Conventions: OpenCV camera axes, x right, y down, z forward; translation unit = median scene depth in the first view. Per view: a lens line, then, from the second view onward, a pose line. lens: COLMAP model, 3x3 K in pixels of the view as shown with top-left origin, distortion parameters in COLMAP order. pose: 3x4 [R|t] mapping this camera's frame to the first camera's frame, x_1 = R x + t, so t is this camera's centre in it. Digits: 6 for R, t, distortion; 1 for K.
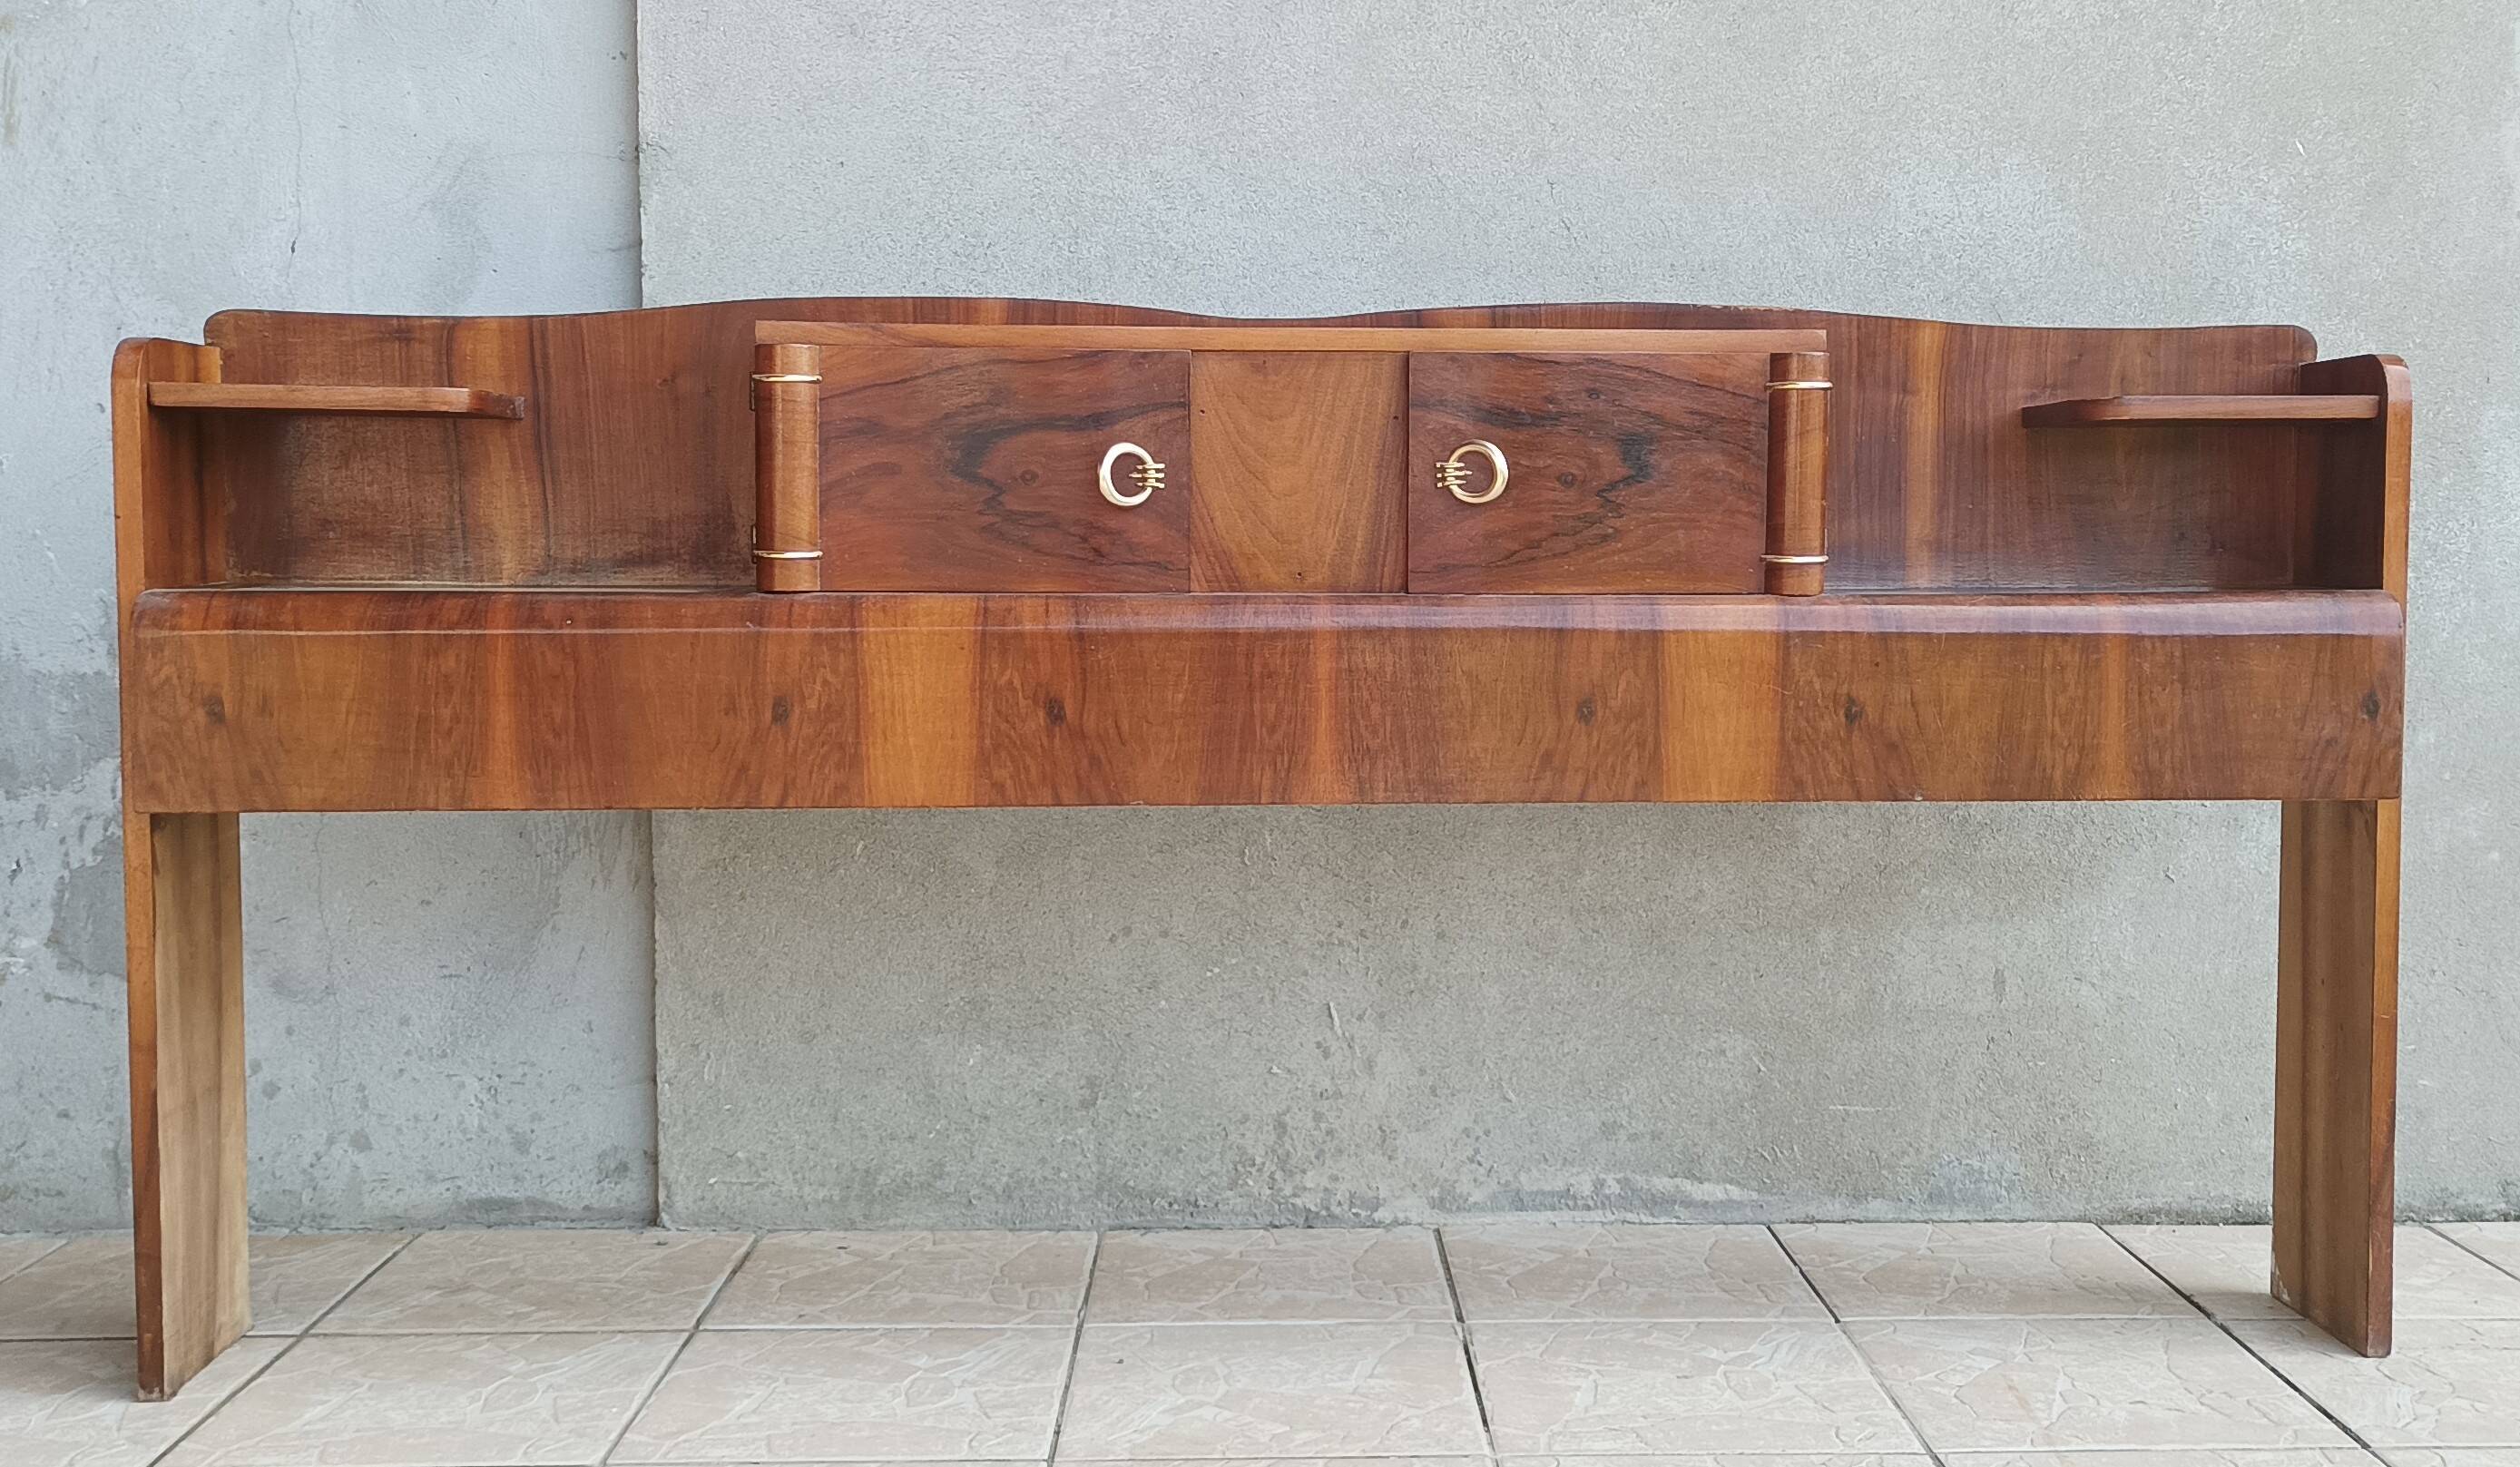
lens RADIAL K [[2657.8, 0, 1335.7], [0, 2657.8, 740.1], [0, 0, 1]] dist [0.075435, -0.168892]
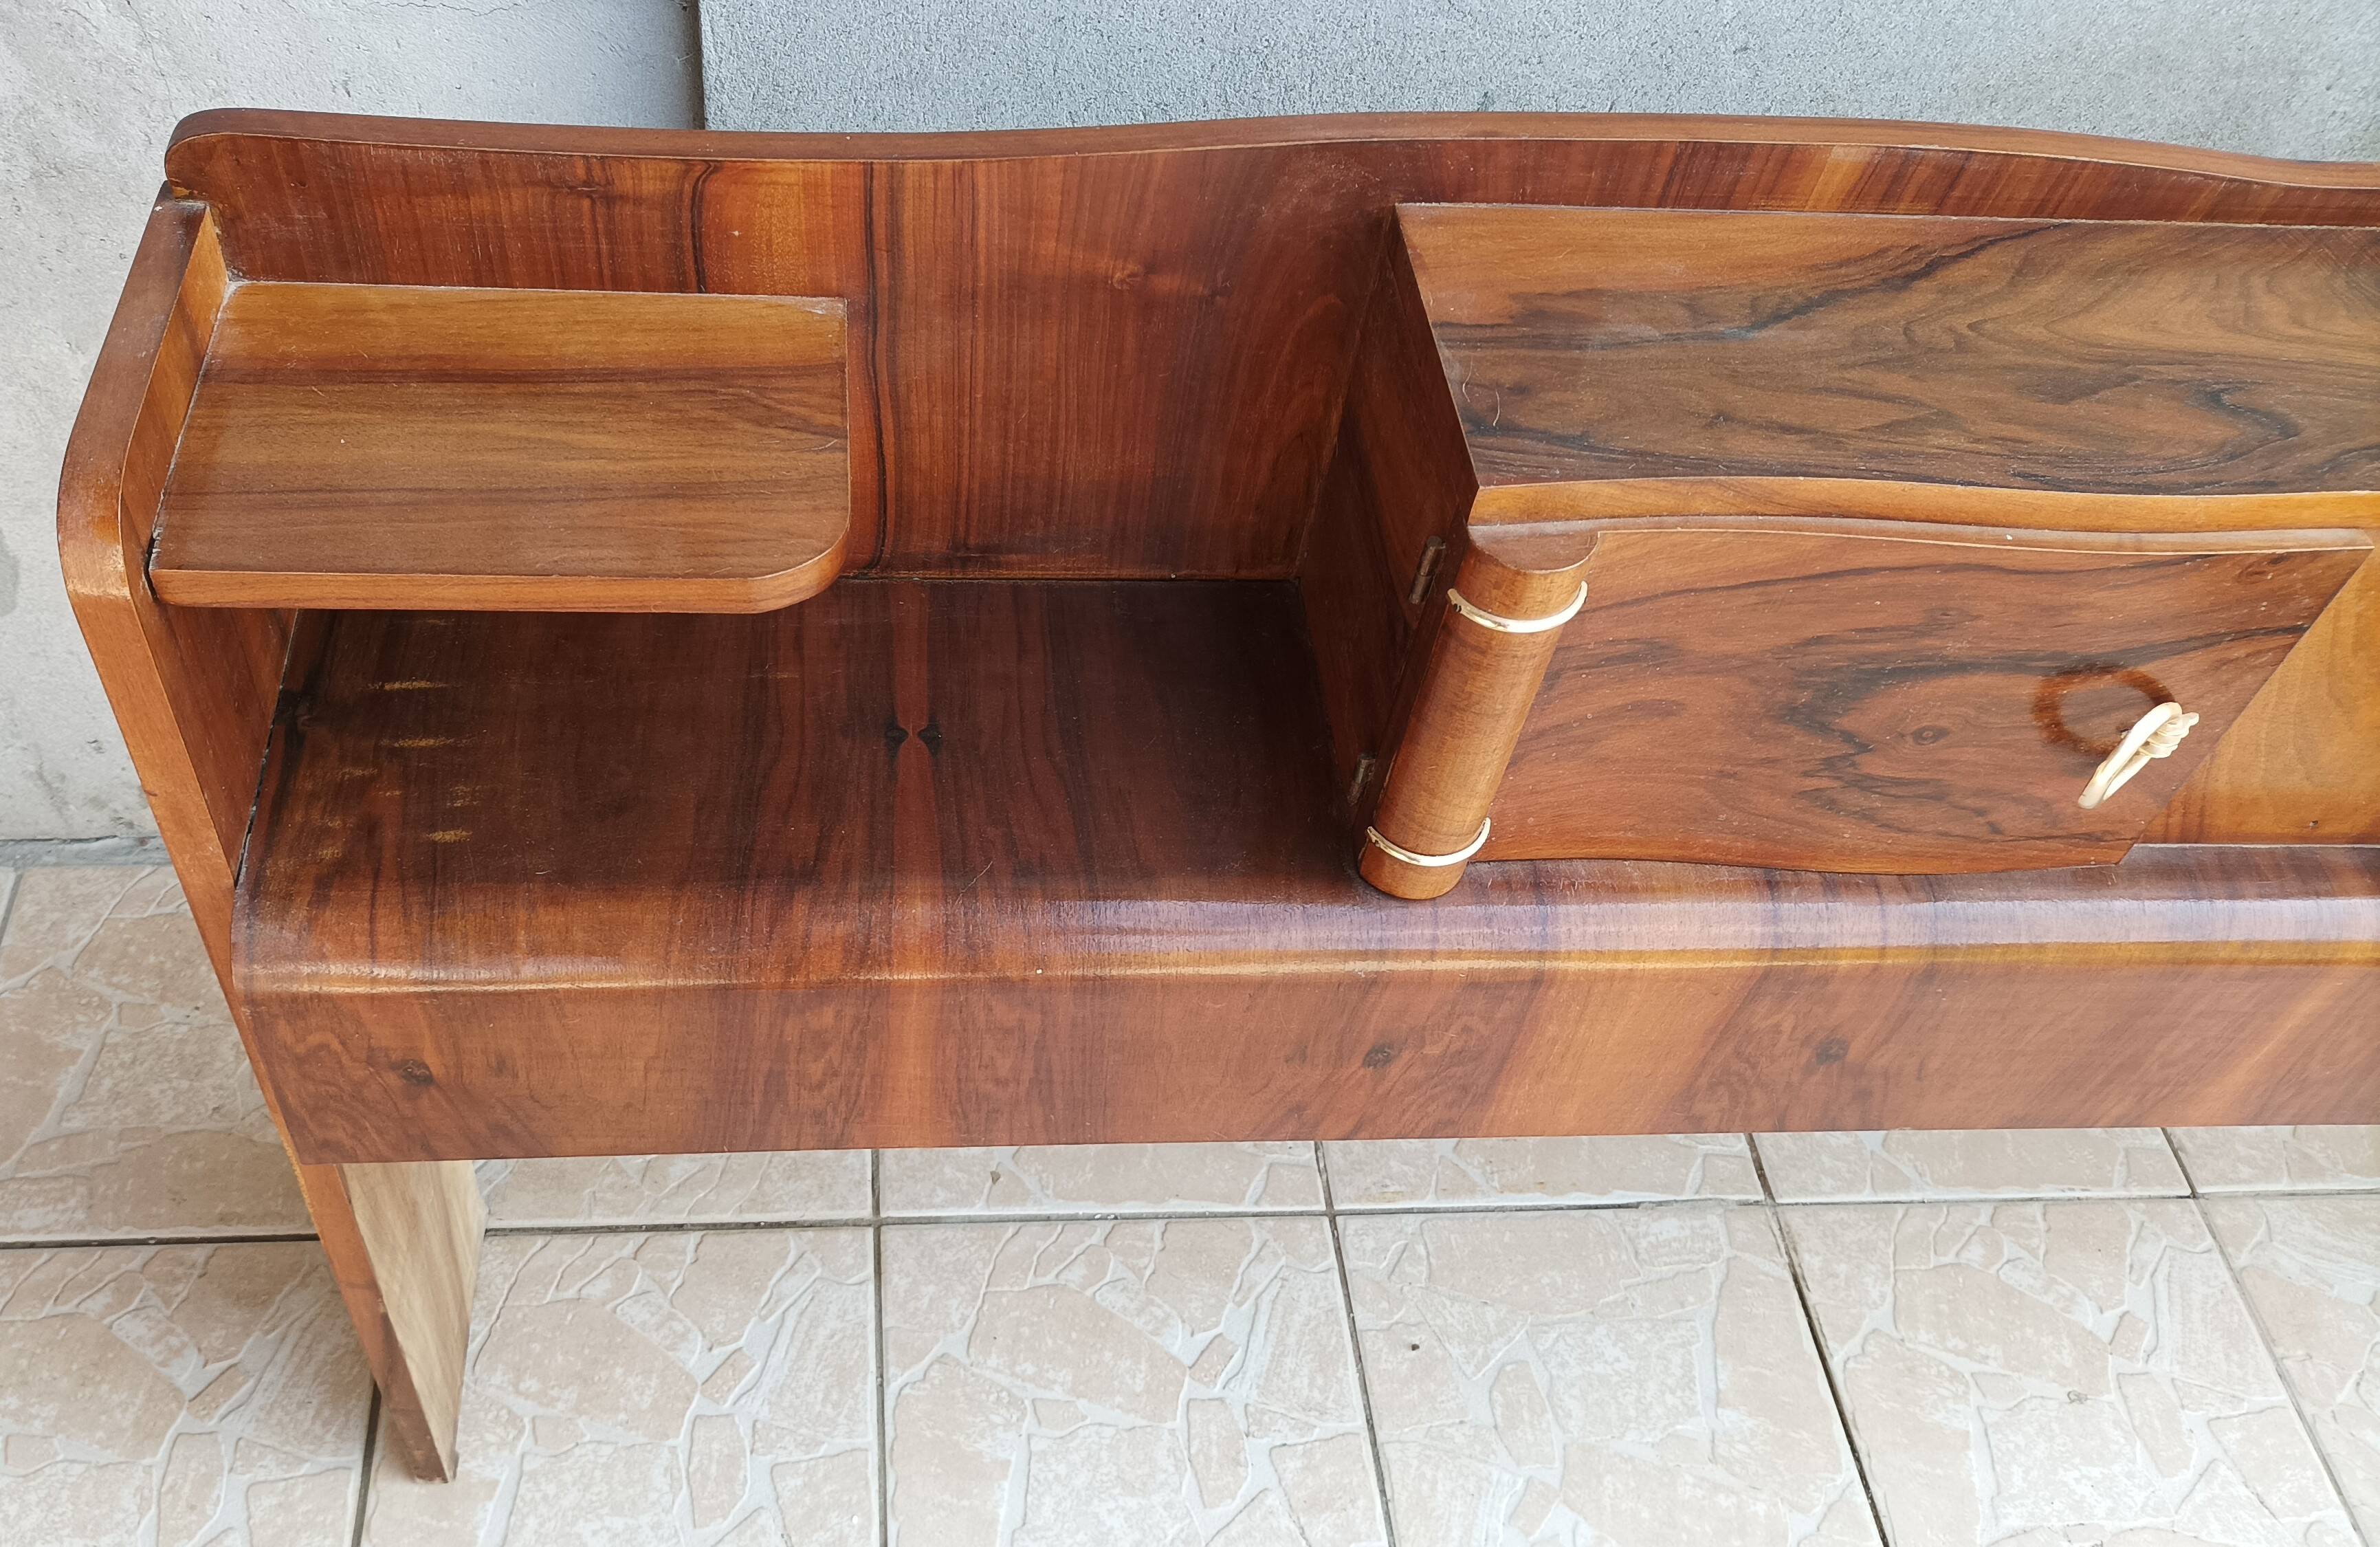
lens RADIAL K [[2028.2, 0, 1004.7], [0, 2028.2, 774.0], [0, 0, 1]] dist [0.022761, -0.012837]
pose [[0.997912, 0.047161, 0.044125, -0.302461], [-0.064530, 0.699879, 0.711341, -0.351809], [0.002665, -0.712703, 0.701461, 0.712667]]
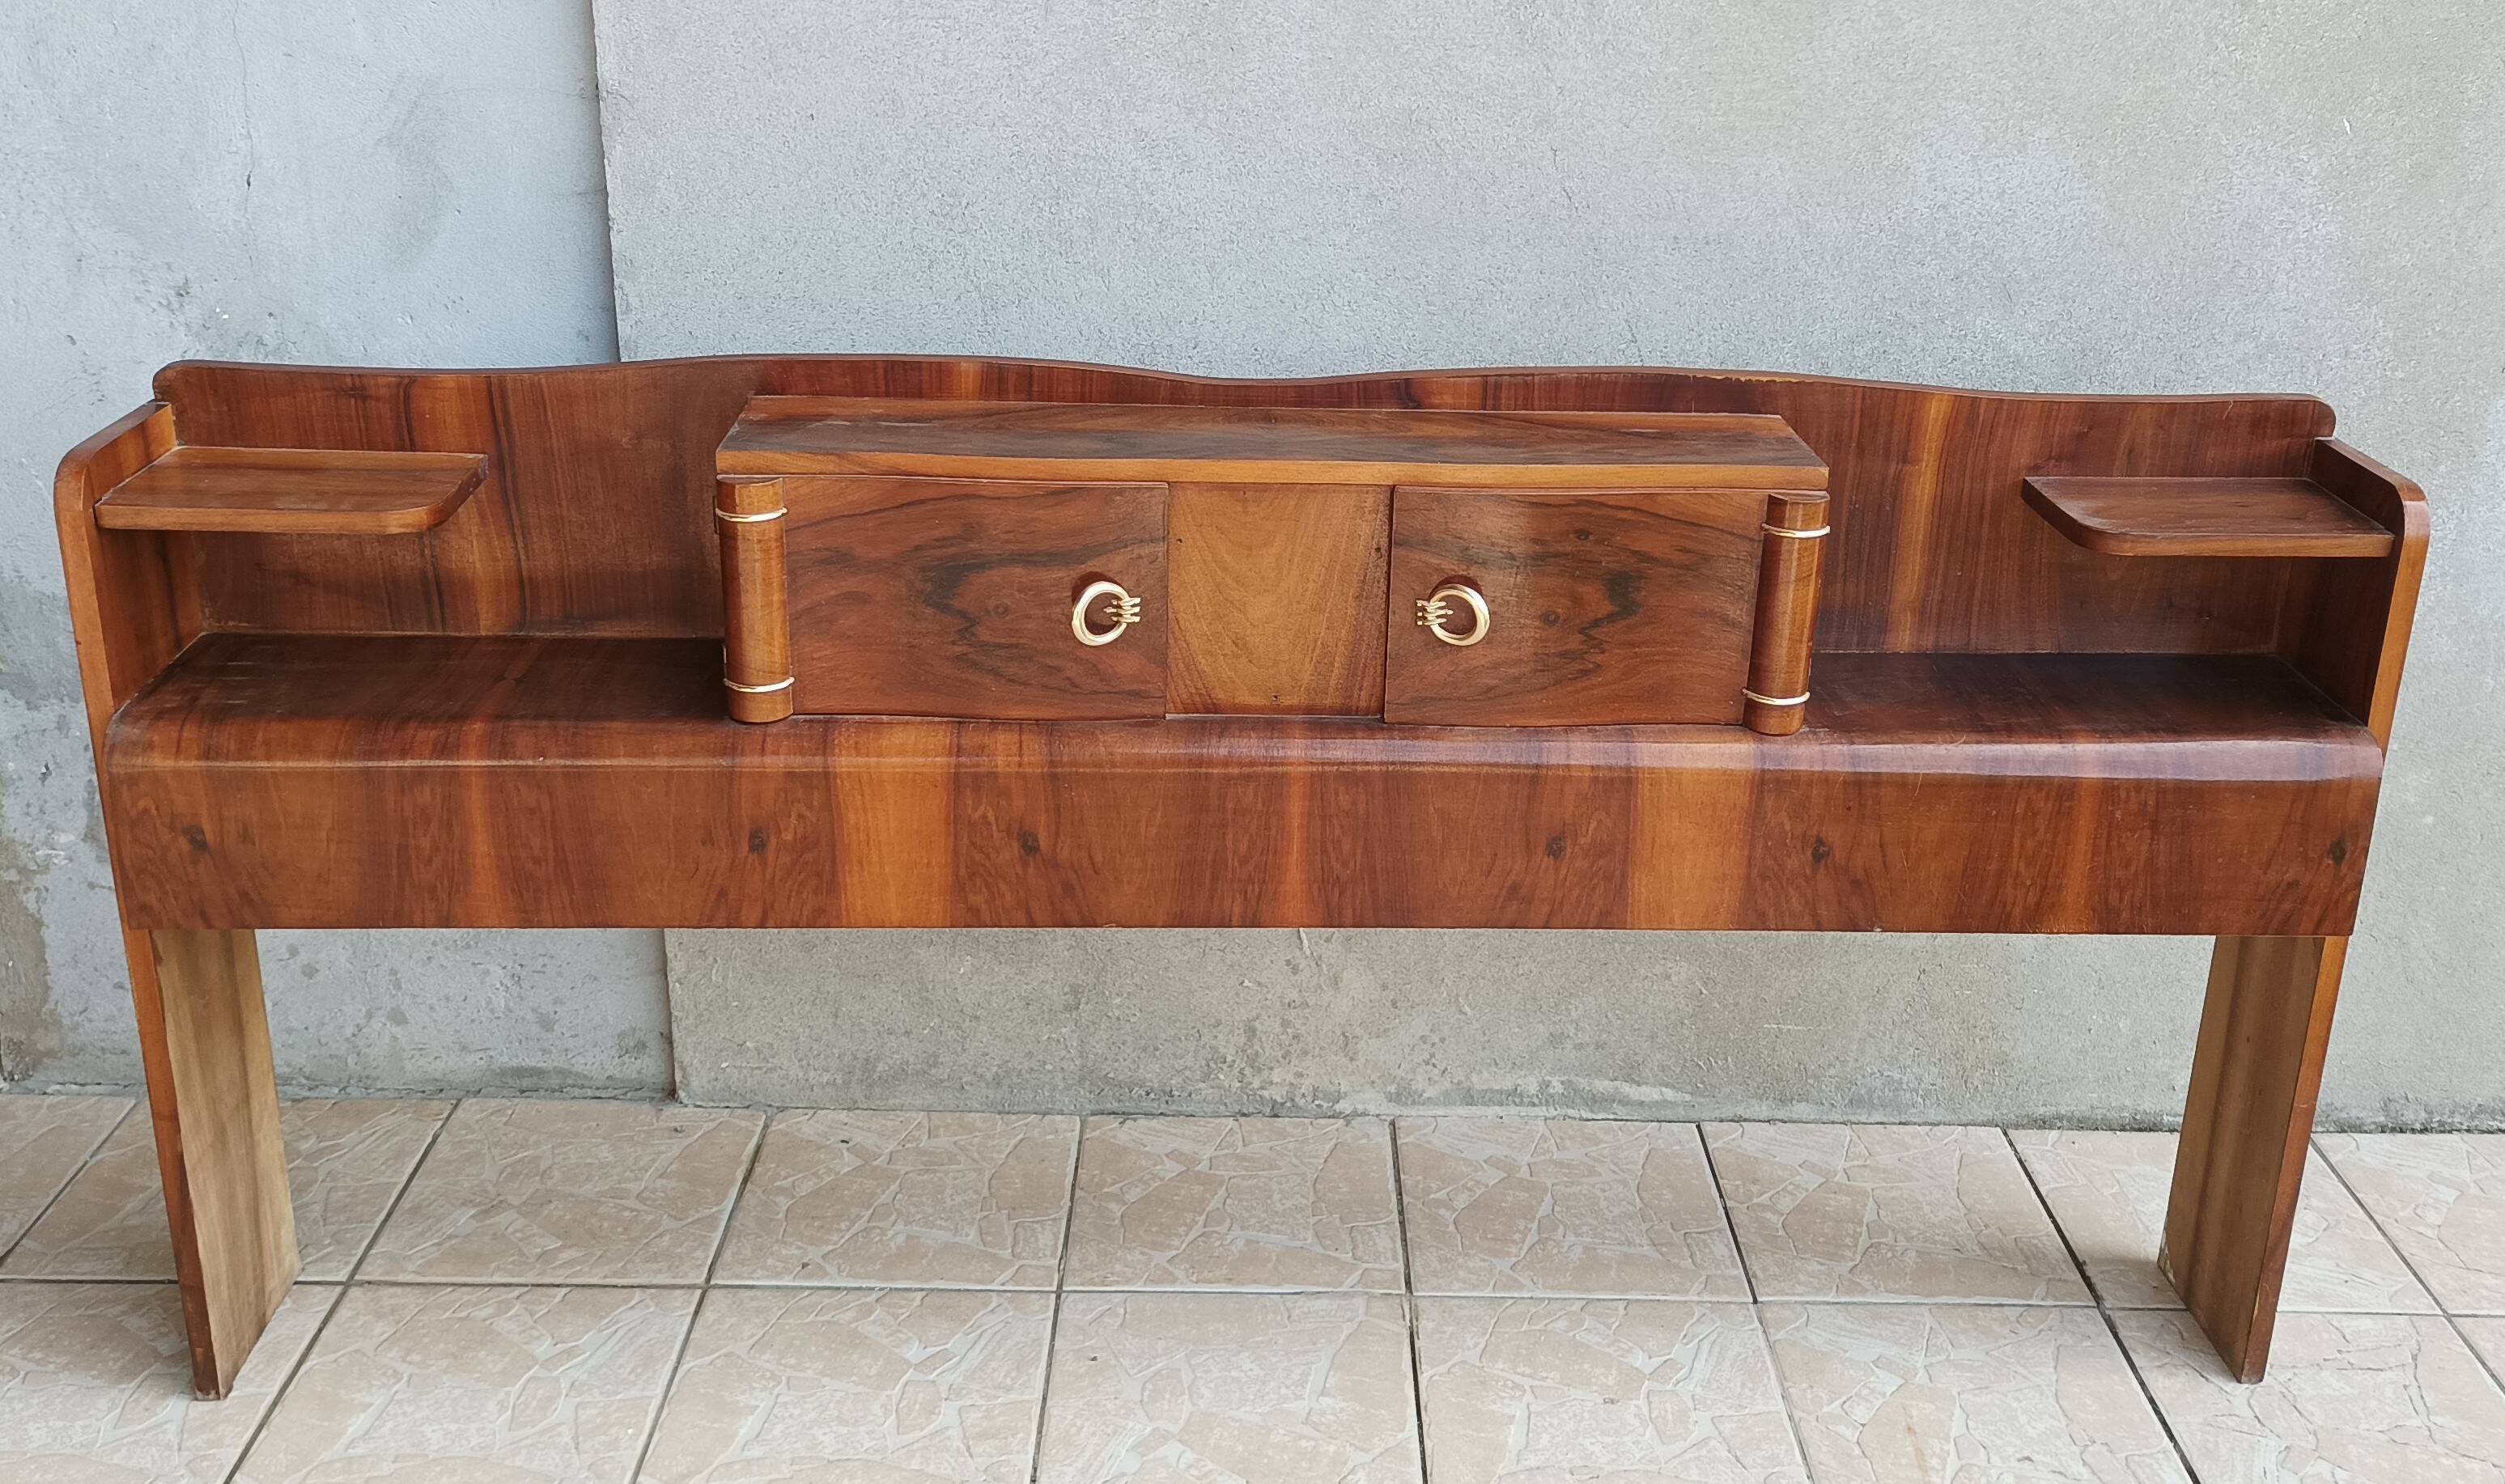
lens RADIAL K [[2359.3, 0, 1295.8], [0, 2359.3, 704.6], [0, 0, 1]] dist [0.074557, -0.147268]
pose [[0.999505, 0.030510, -0.007668, 0.000930], [-0.026963, 0.956411, 0.290776, -0.317125], [0.016206, -0.290426, 0.956760, 0.155863]]
